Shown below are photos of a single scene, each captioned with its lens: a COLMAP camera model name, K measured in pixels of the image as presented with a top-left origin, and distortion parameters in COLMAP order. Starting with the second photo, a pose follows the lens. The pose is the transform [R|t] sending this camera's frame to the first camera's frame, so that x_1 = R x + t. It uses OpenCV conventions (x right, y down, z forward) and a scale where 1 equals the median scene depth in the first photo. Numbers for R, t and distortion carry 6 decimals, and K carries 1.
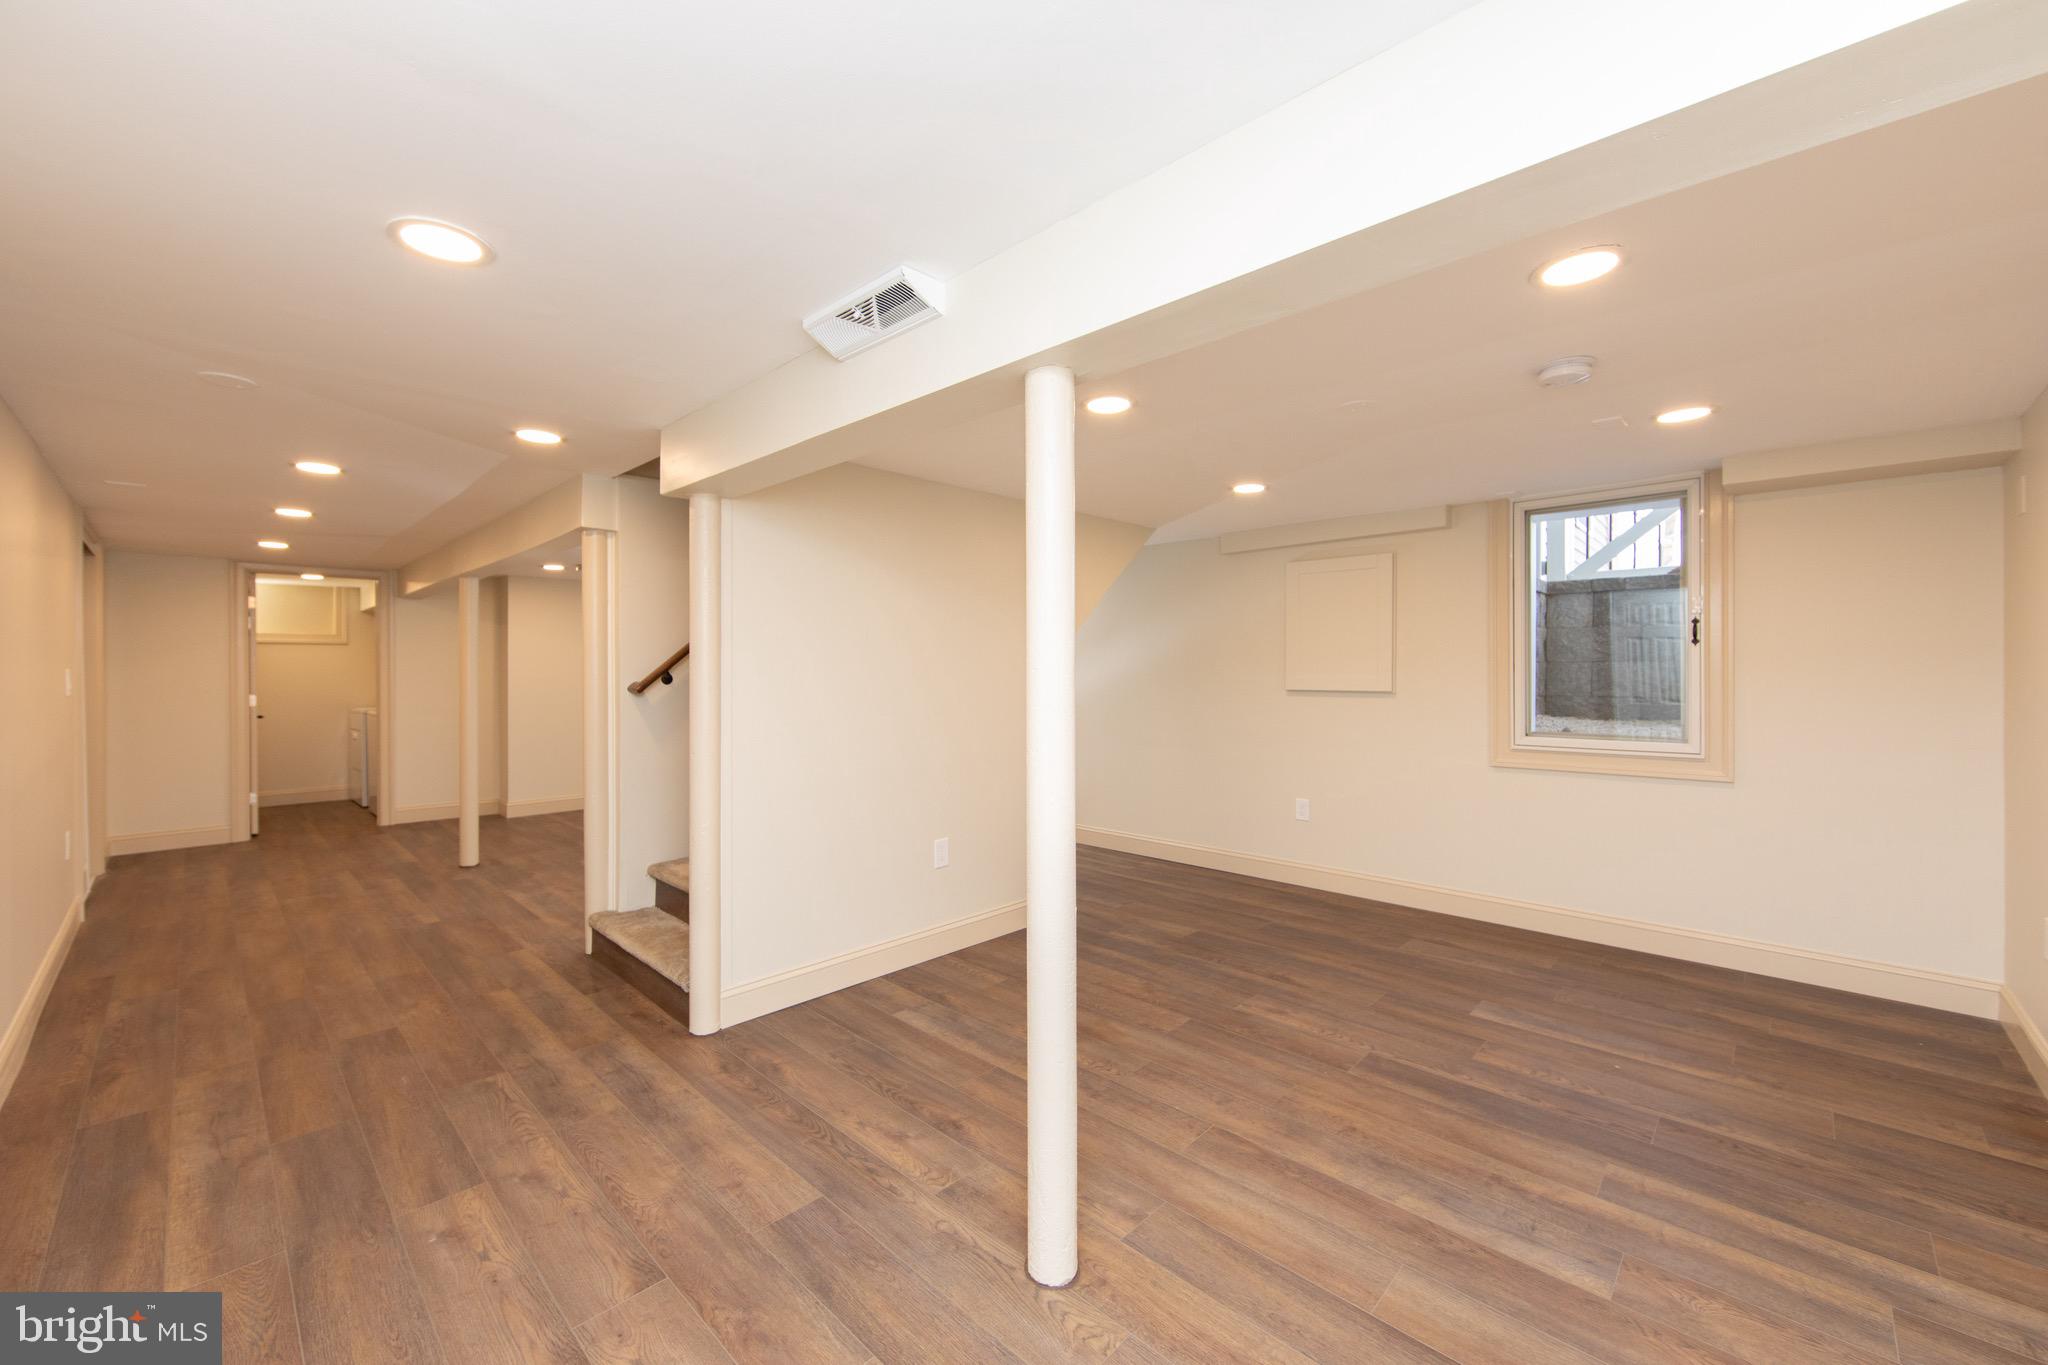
lens RADIAL K [[803.3, 0, 1009.1], [0, 803.3, 674.7], [0, 0, 1]] dist [-0.001906, -0.000053]
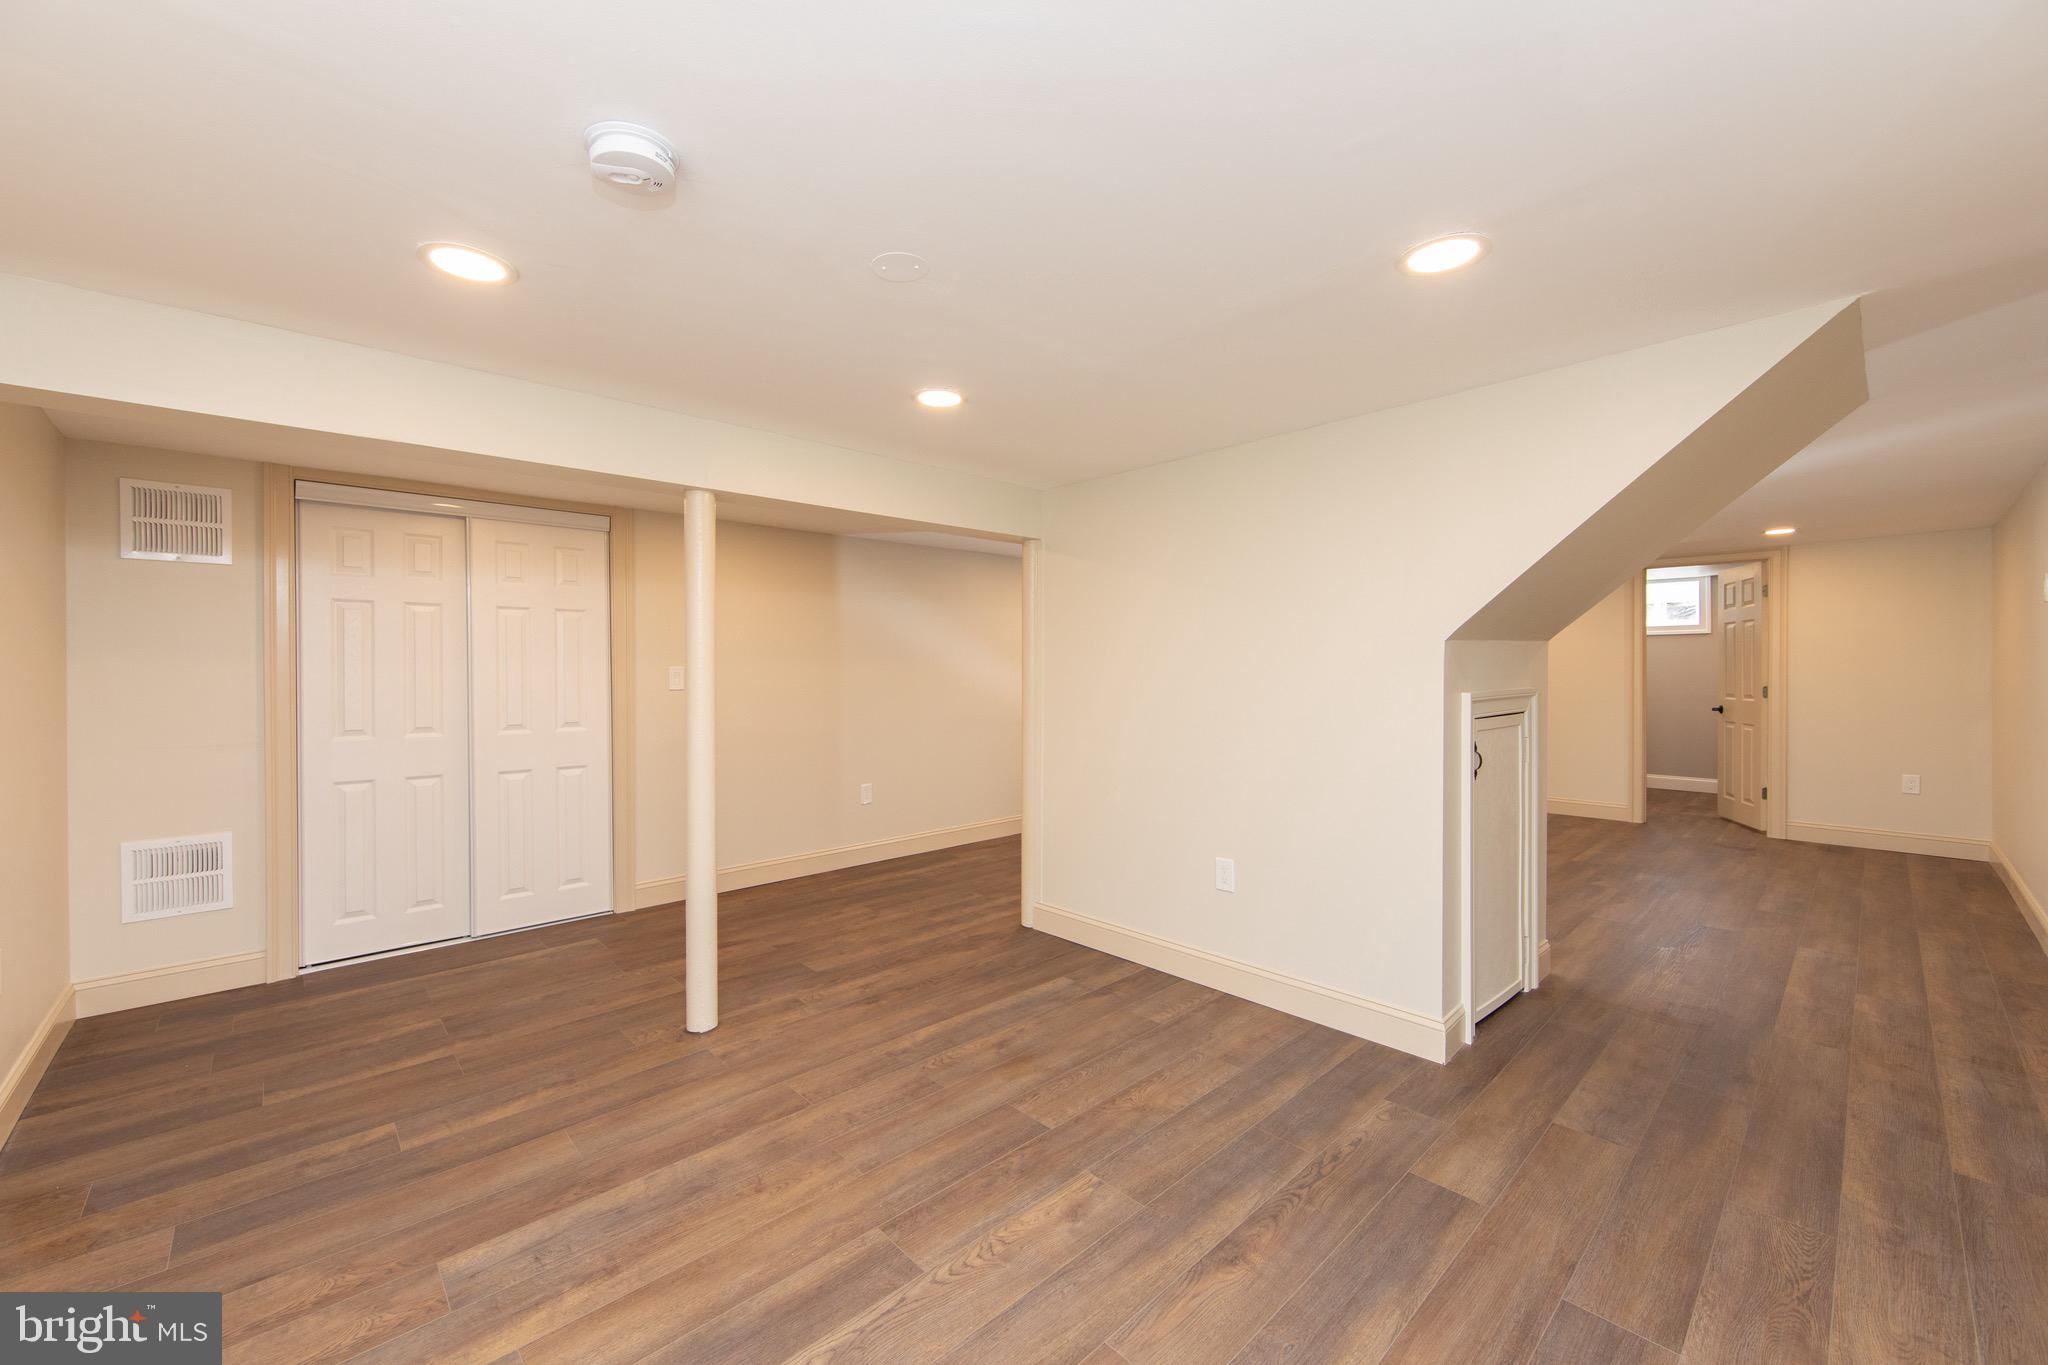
lens RADIAL K [[803.3, 0, 1010.4], [0, 803.3, 669.4], [0, 0, 1]] dist [-0.001906, -0.000053]
pose [[-0.052953, 0.002396, -0.998594, 1.164374], [0.003328, 0.999992, 0.002223, -0.002244], [0.998591, -0.003206, -0.052961, 1.197076]]
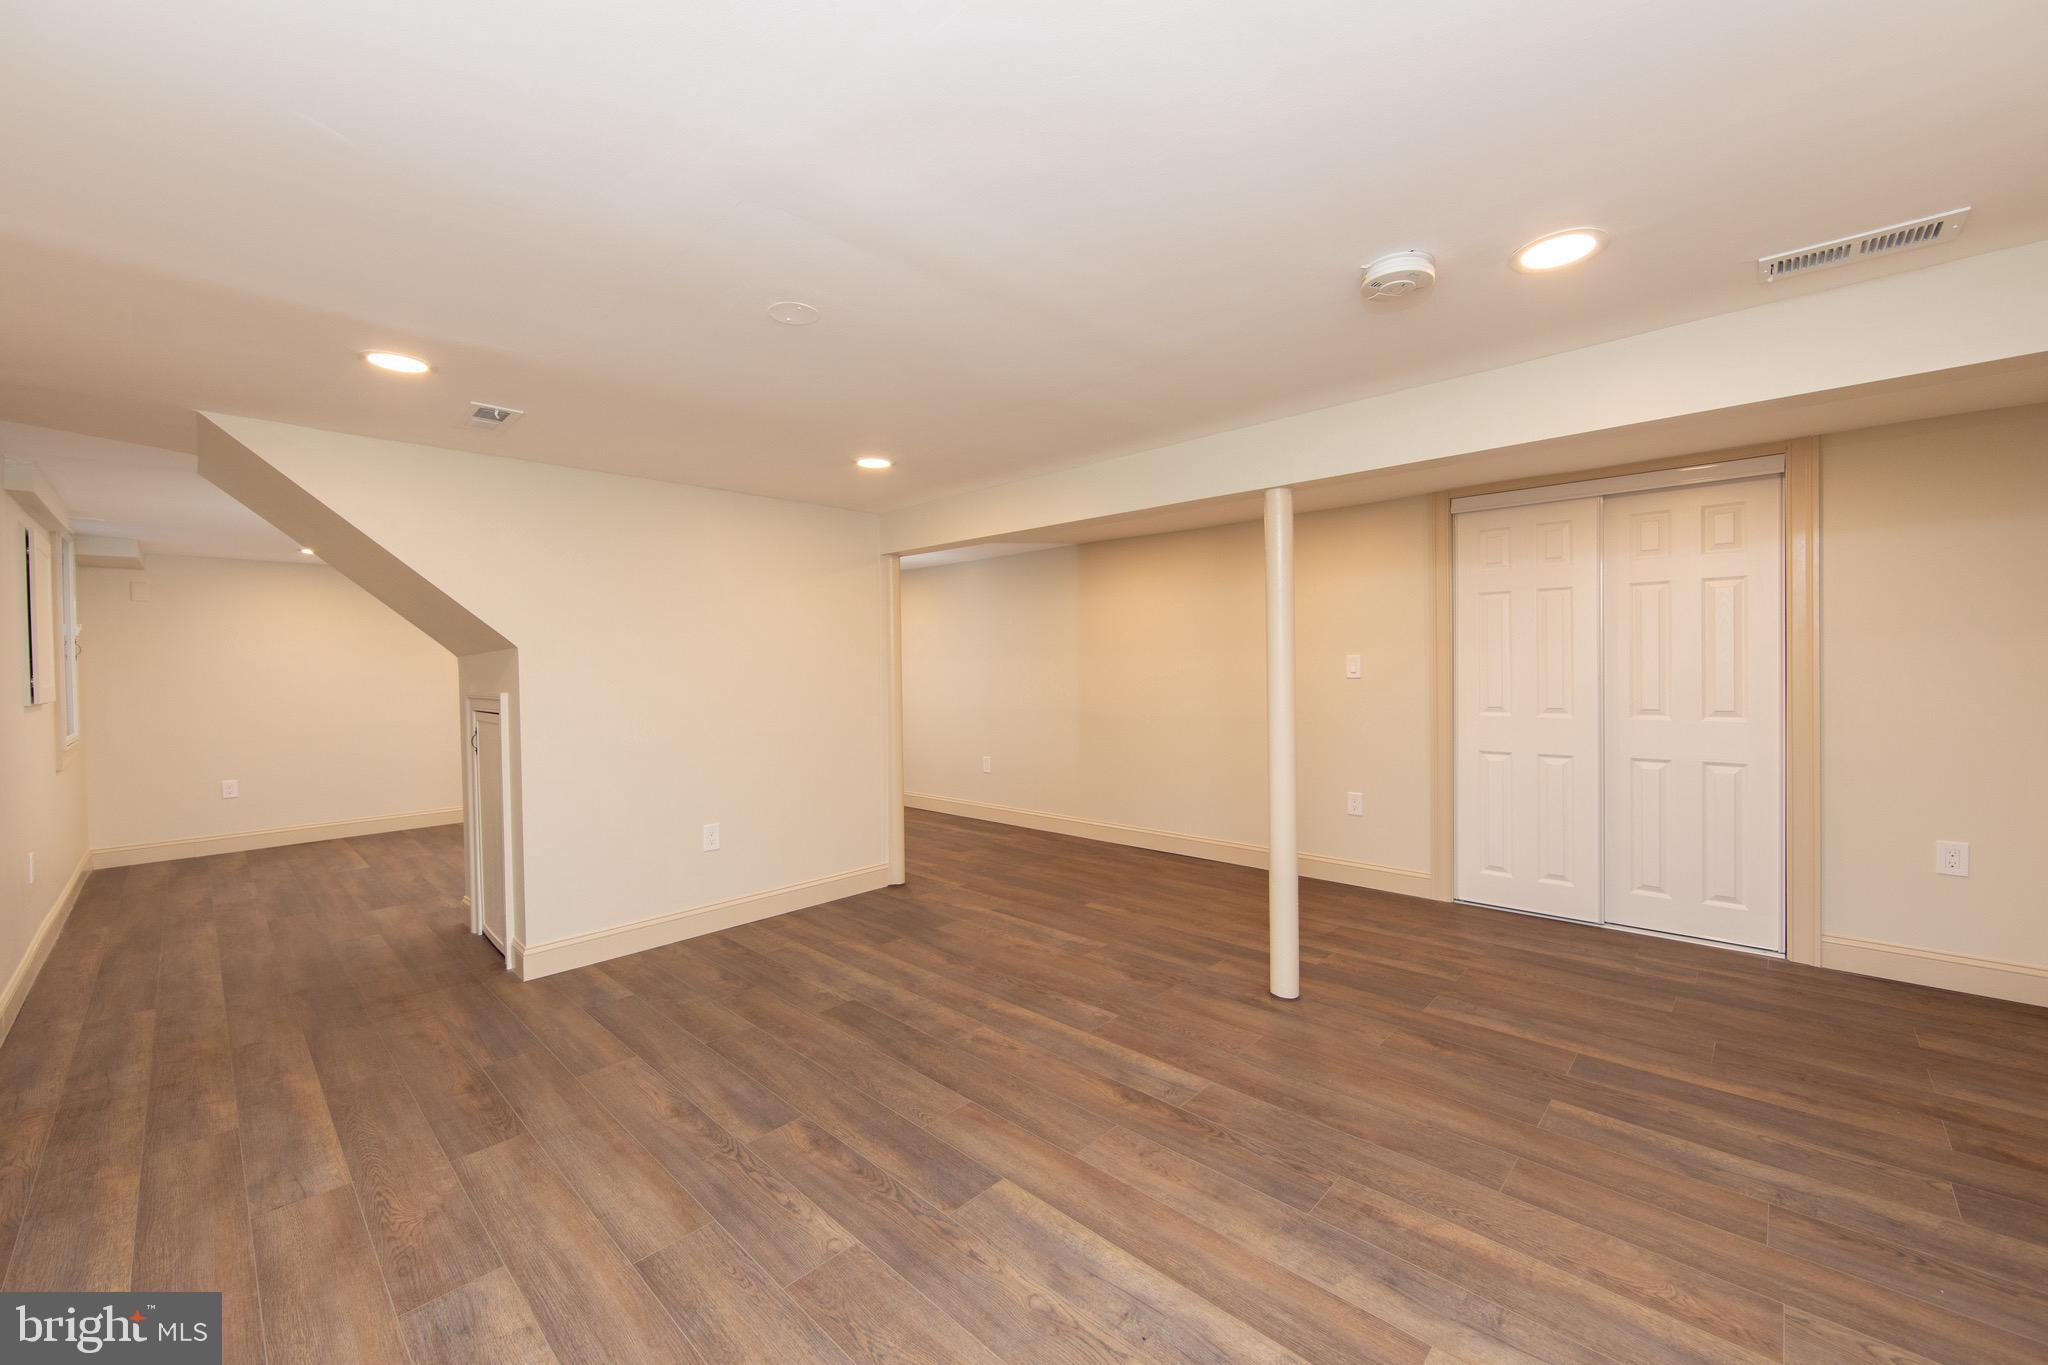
lens RADIAL K [[803.3, 0, 1025.0], [0, 803.3, 683.5], [0, 0, 1]] dist [-0.001906, -0.000053]
pose [[-0.999742, 0.020919, -0.008867, 1.076384], [0.020692, 0.999475, 0.024928, -0.002257], [0.009384, 0.024738, -0.999650, 1.282800]]
